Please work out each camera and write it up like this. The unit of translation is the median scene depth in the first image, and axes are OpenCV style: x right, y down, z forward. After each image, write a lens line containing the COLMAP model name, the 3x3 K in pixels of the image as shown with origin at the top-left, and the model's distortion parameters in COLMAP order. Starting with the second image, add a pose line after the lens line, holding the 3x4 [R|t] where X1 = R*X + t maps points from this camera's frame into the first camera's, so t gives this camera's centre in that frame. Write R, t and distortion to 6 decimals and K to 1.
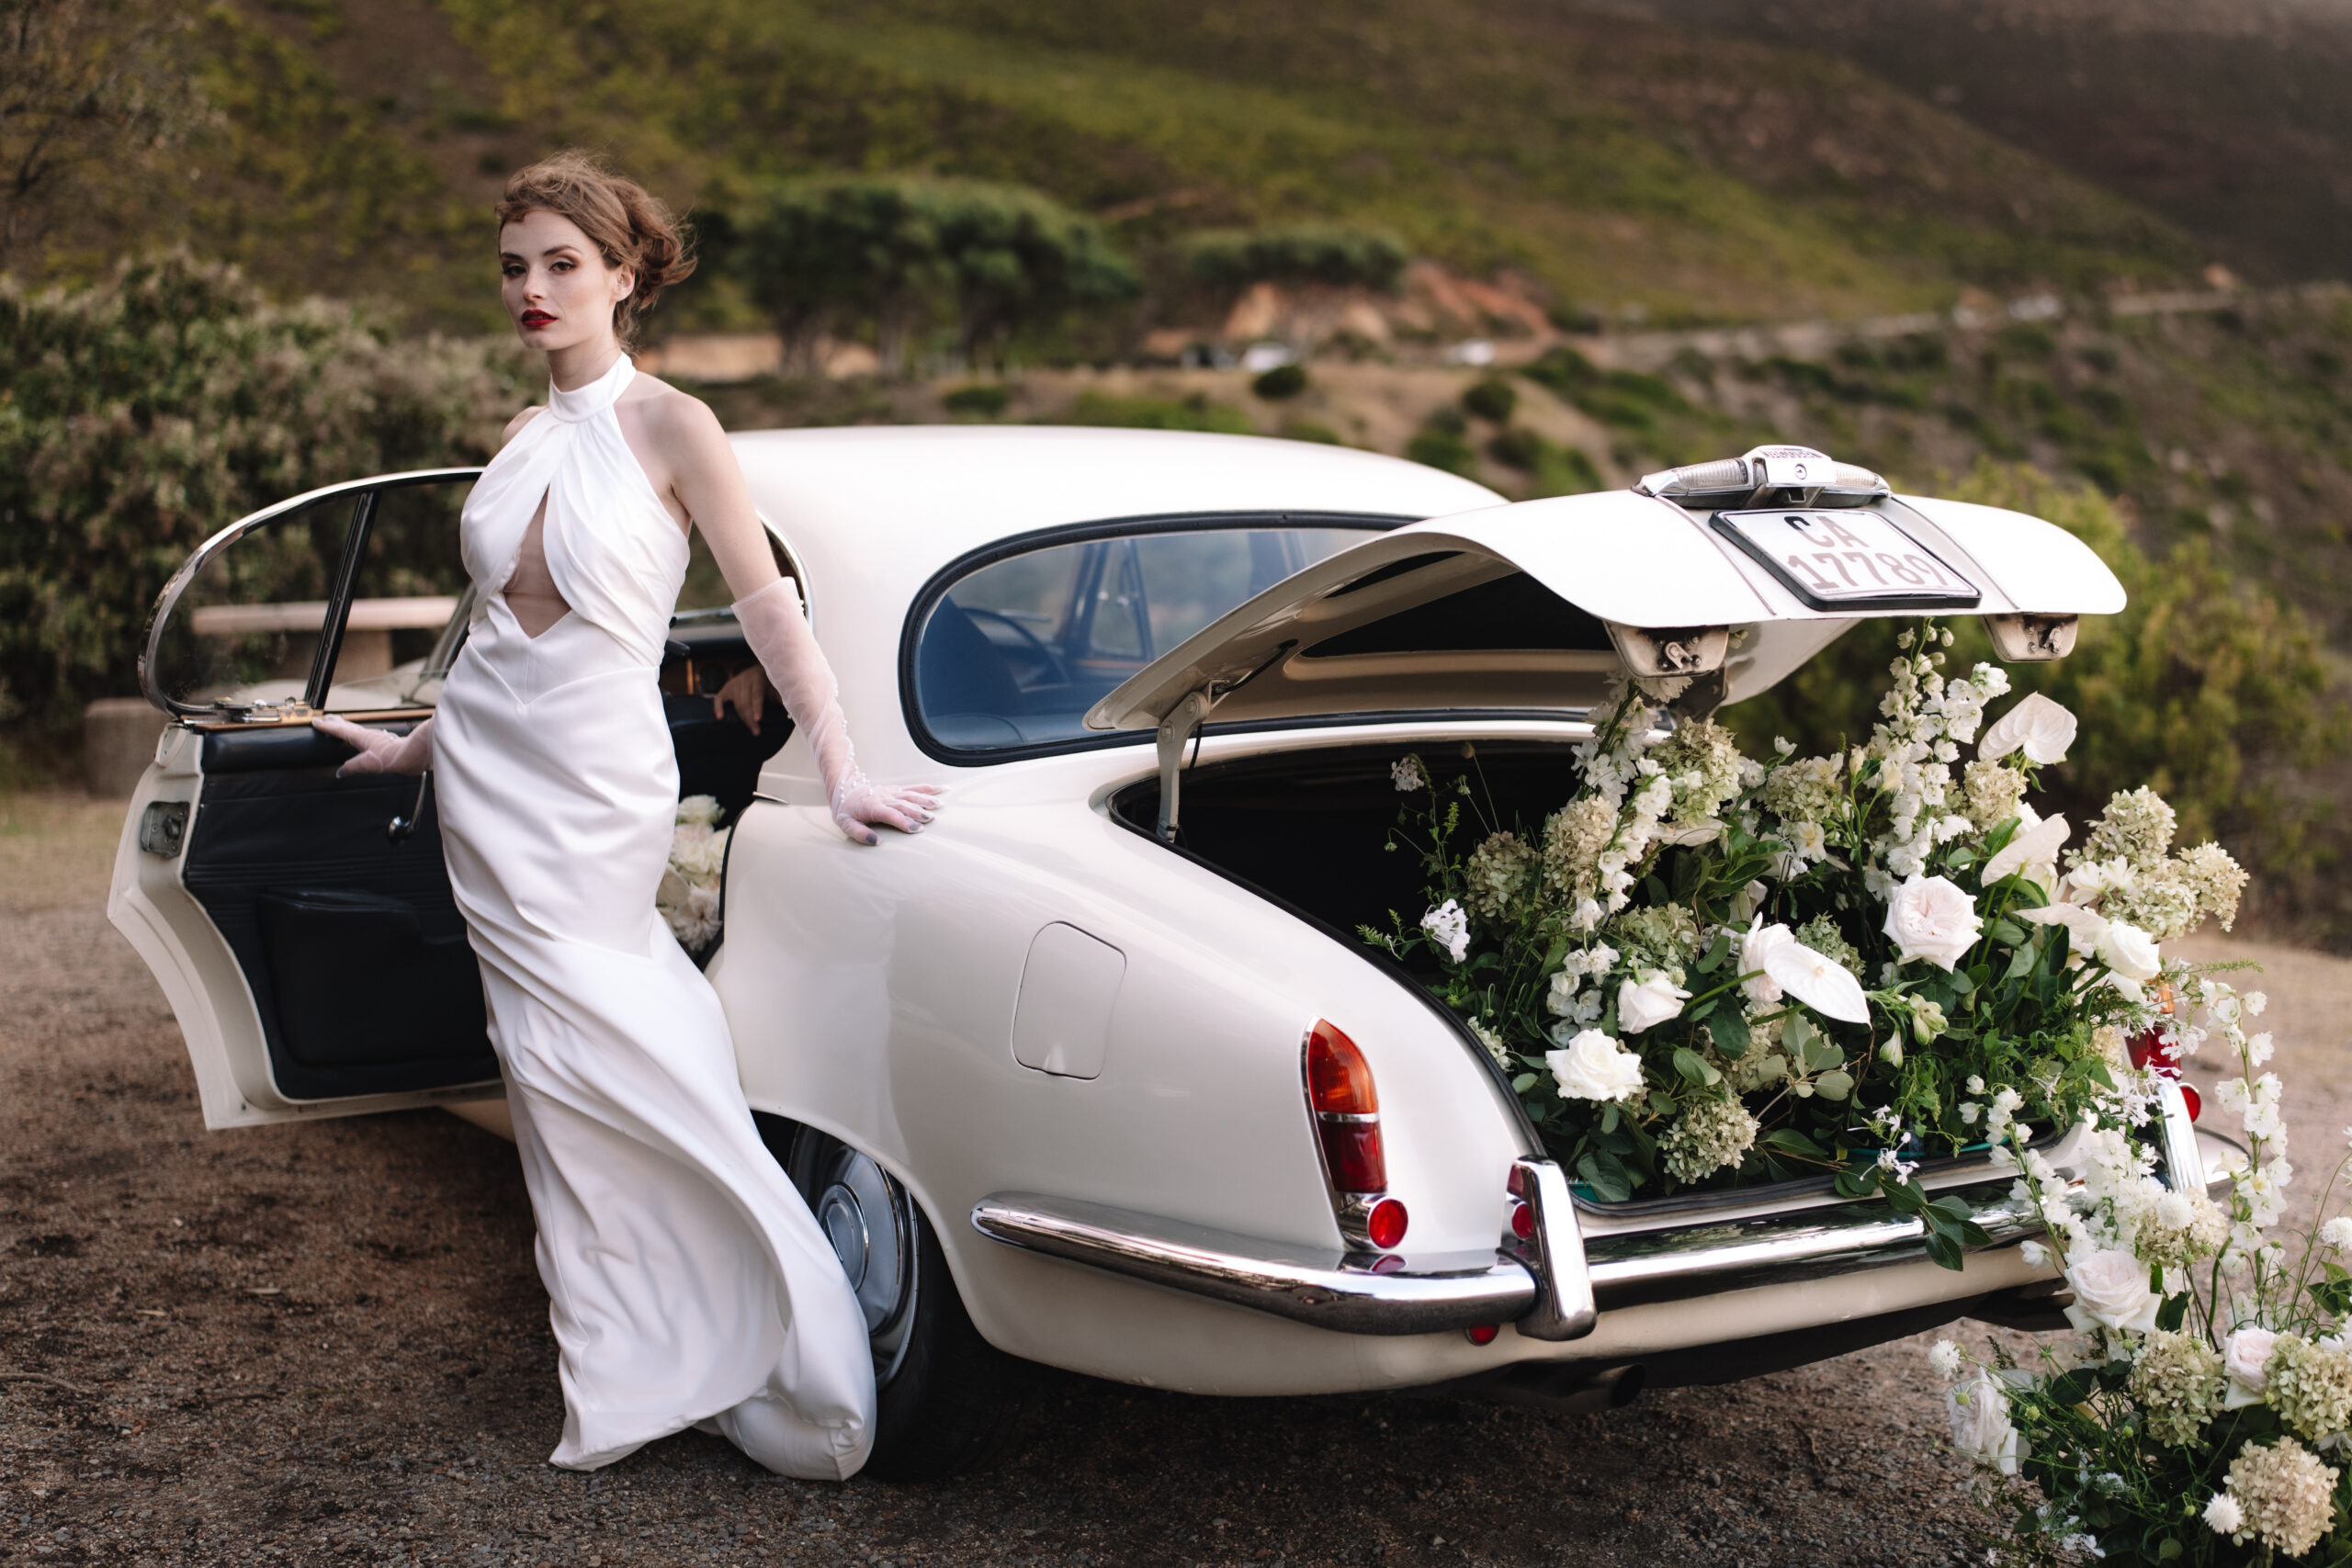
lens RADIAL K [[3174.8, 0, 1248.3], [0, 3174.8, 754.7], [0, 0, 1]] dist [-0.020101, 0.000000]
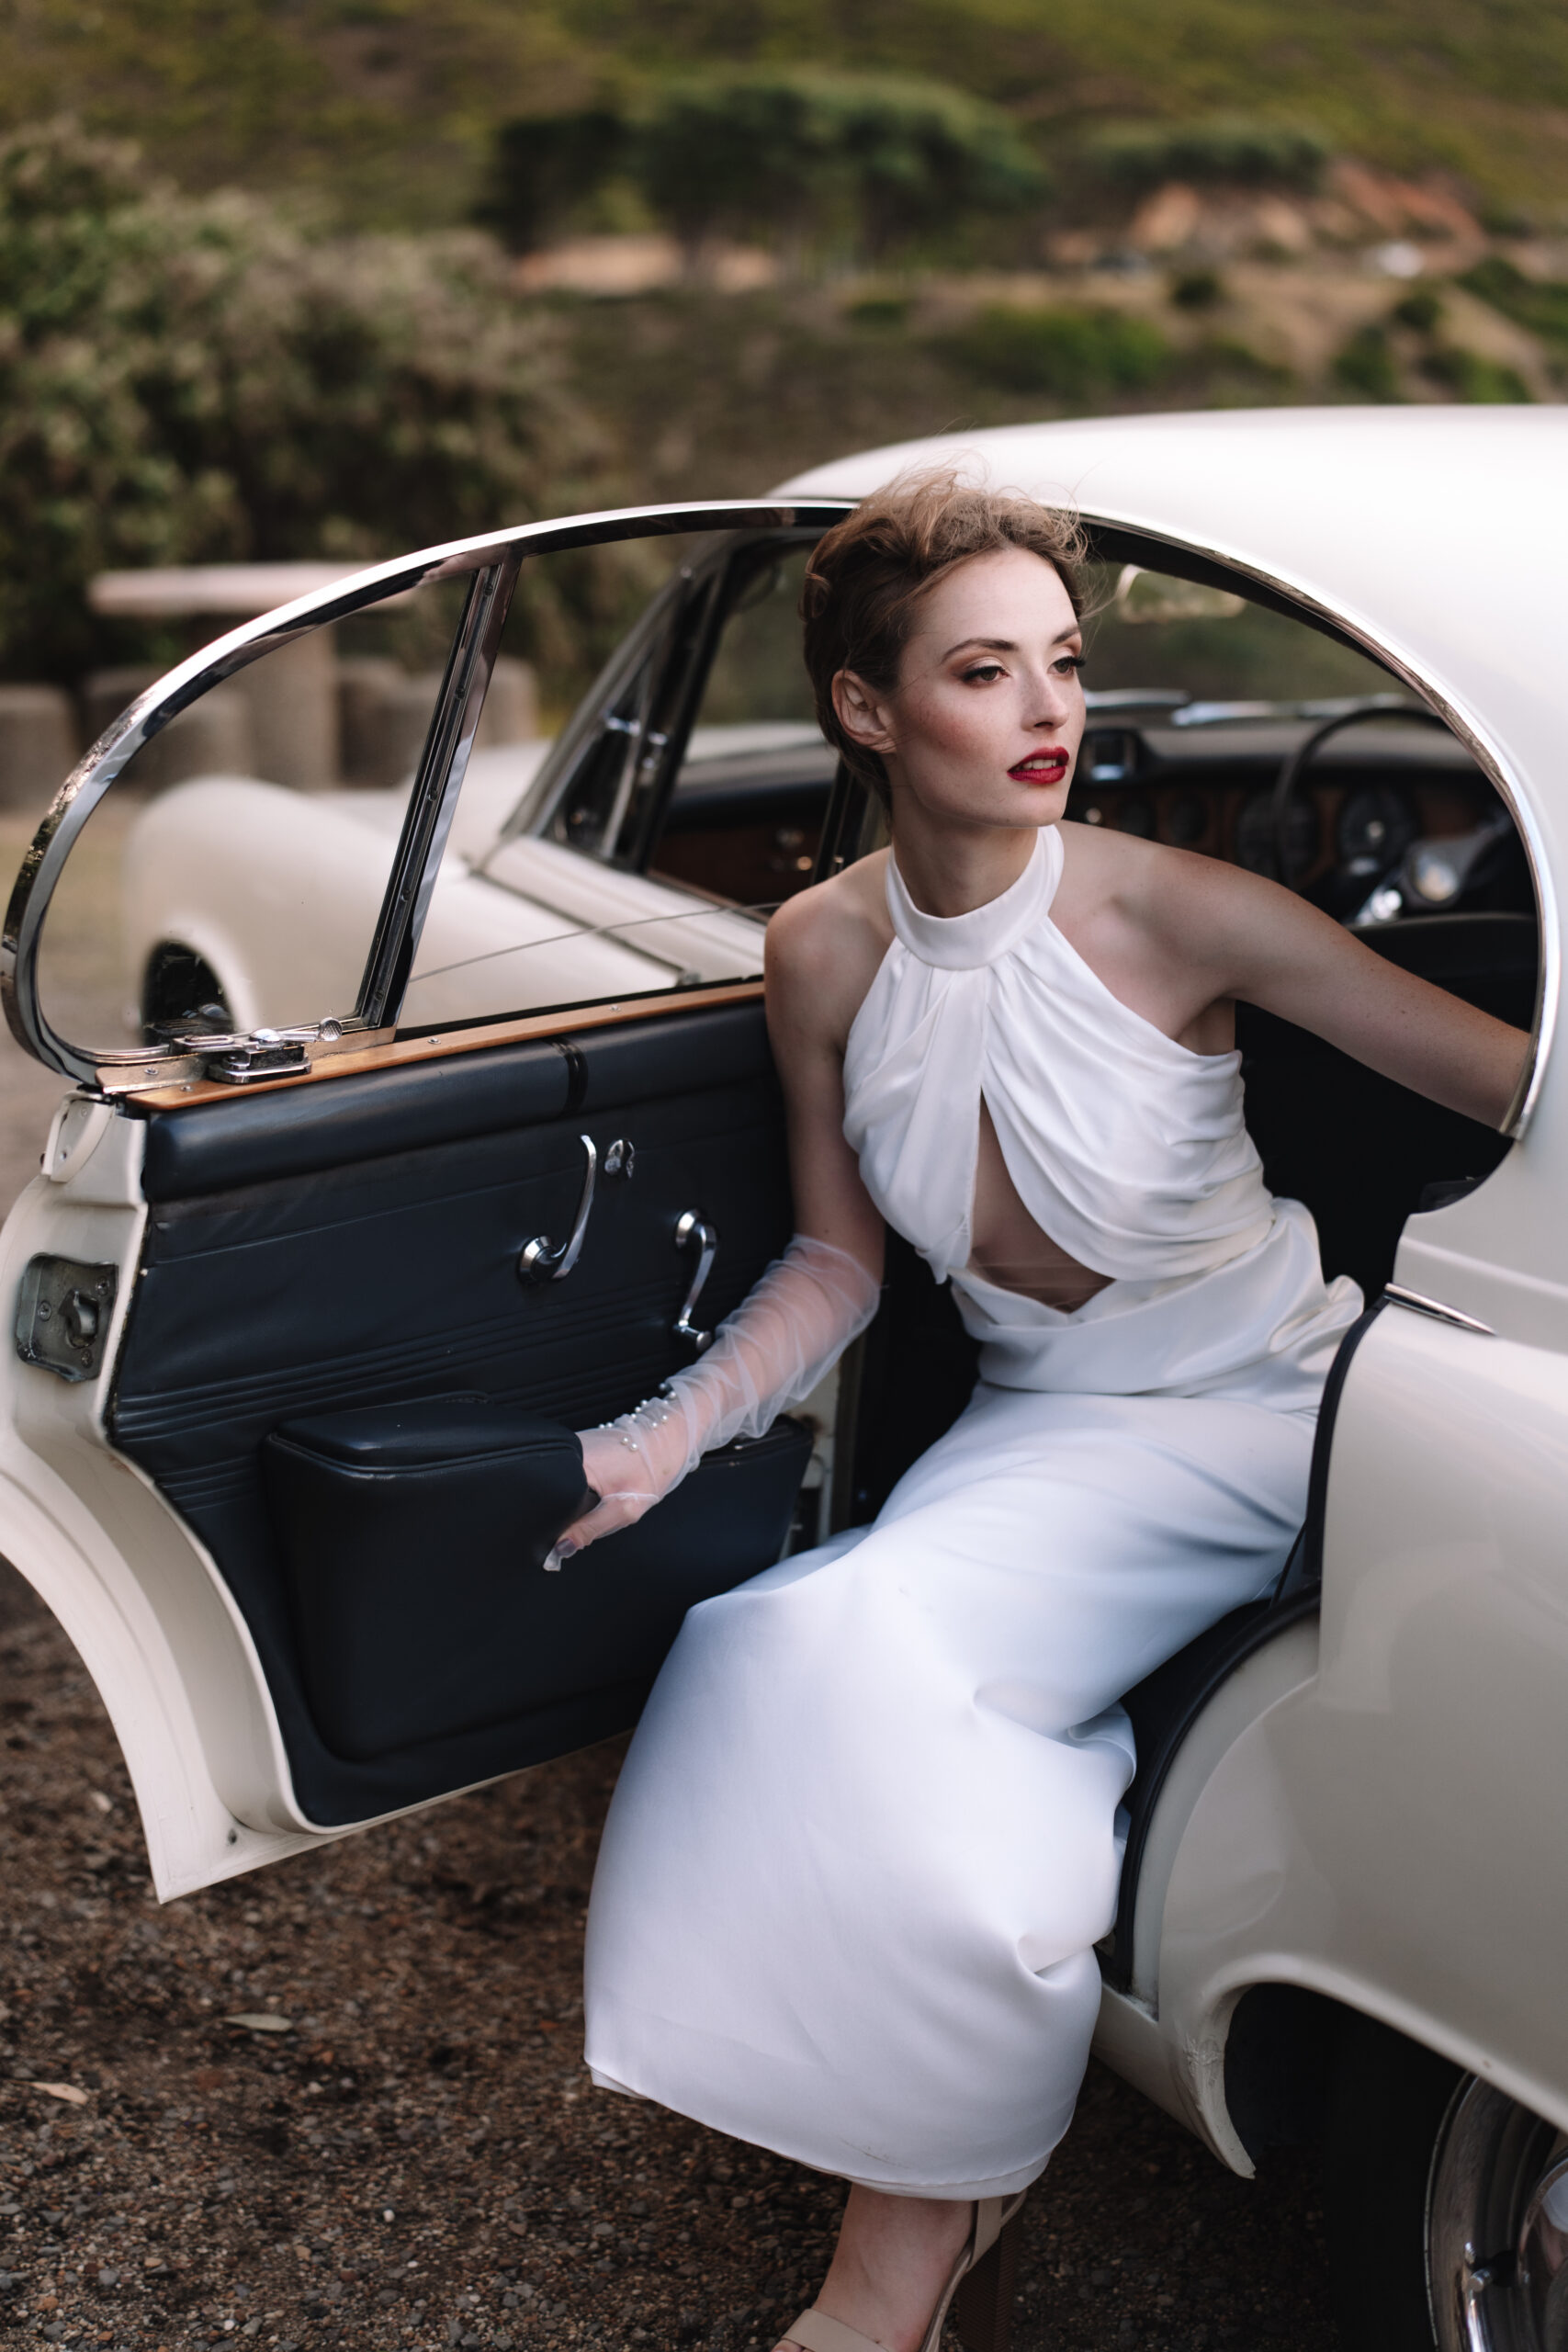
lens RADIAL K [[3174.8, 0, 795.5], [0, 3174.8, 1167.6], [0, 0, 1]] dist [-0.020101, 0.000000]
pose [[0.994284, 0.029295, -0.102668, -0.052792], [-0.013303, 0.988119, 0.153115, -0.019158], [0.105933, -0.150874, 0.982861, 0.156080]]
